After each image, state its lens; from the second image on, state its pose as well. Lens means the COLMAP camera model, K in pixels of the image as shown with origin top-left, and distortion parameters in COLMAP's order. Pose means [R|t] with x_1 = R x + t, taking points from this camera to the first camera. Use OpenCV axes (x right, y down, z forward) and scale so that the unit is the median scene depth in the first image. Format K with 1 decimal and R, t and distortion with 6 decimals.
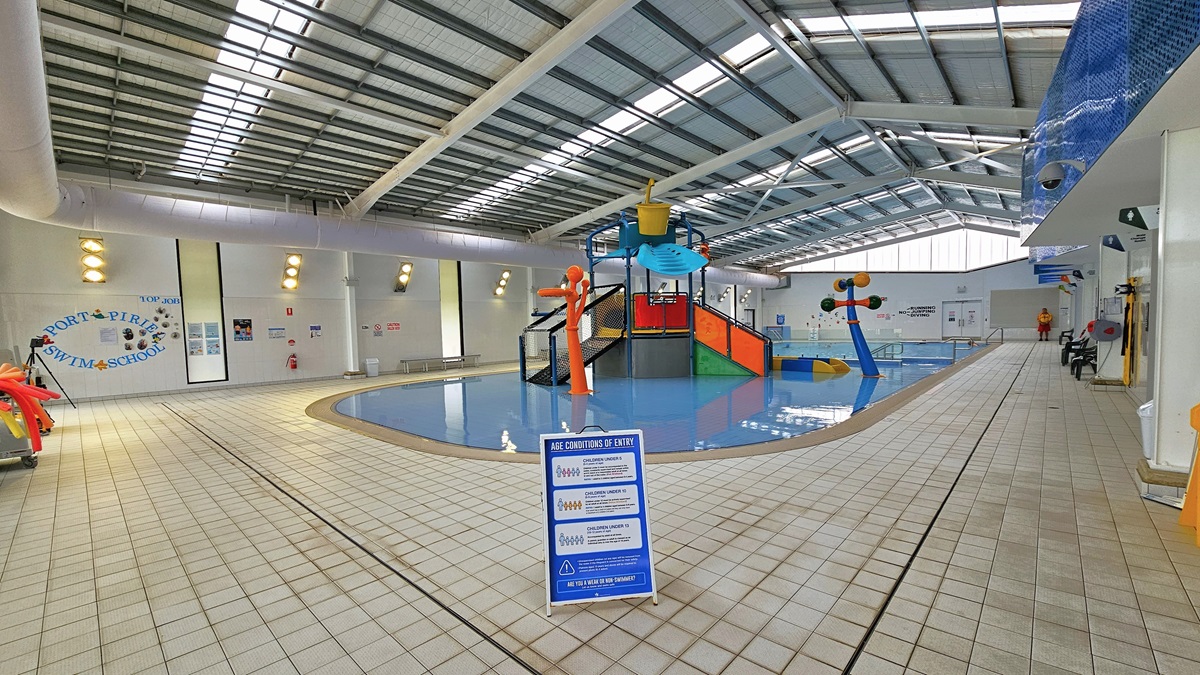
lens RADIAL K [[490.4, 0, 596.8], [0, 490.4, 353.2], [0, 0, 1]] dist [-0.002147, -0.000363]
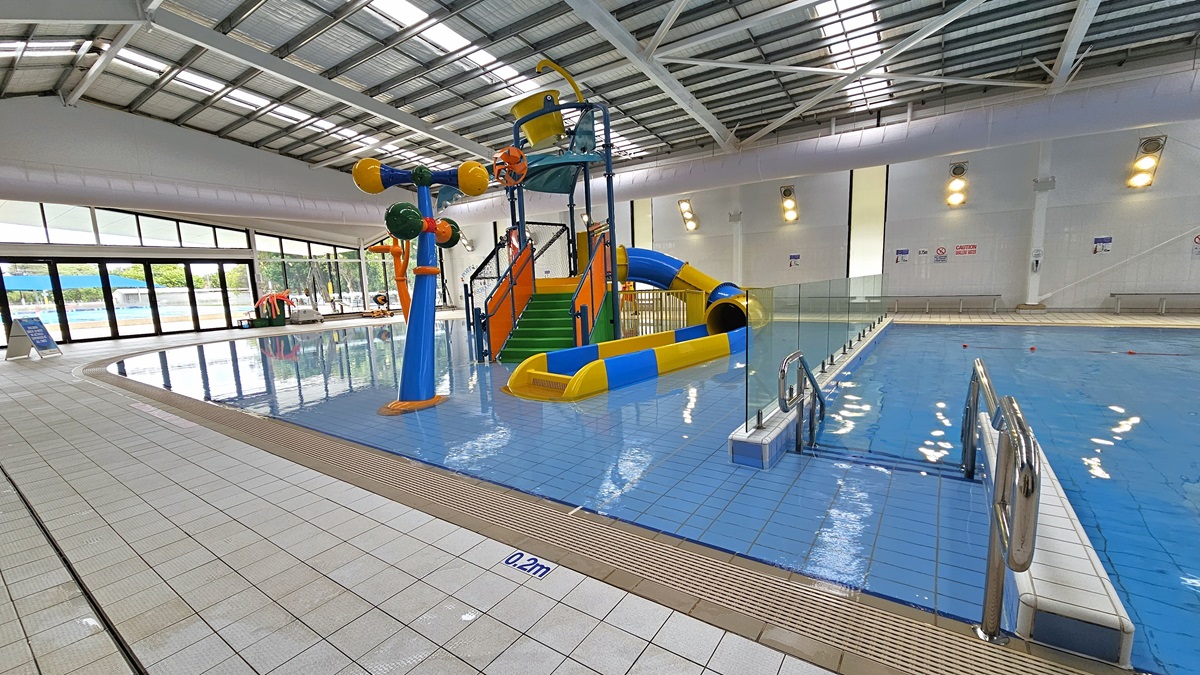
lens RADIAL K [[490.4, 0, 596.8], [0, 490.4, 353.2], [0, 0, 1]] dist [-0.002147, -0.000363]
pose [[0.150261, 0.181889, -0.971771, 0.281036], [-0.012161, 0.983196, 0.182147, -0.028760], [0.988572, -0.015551, 0.149948, 0.326082]]
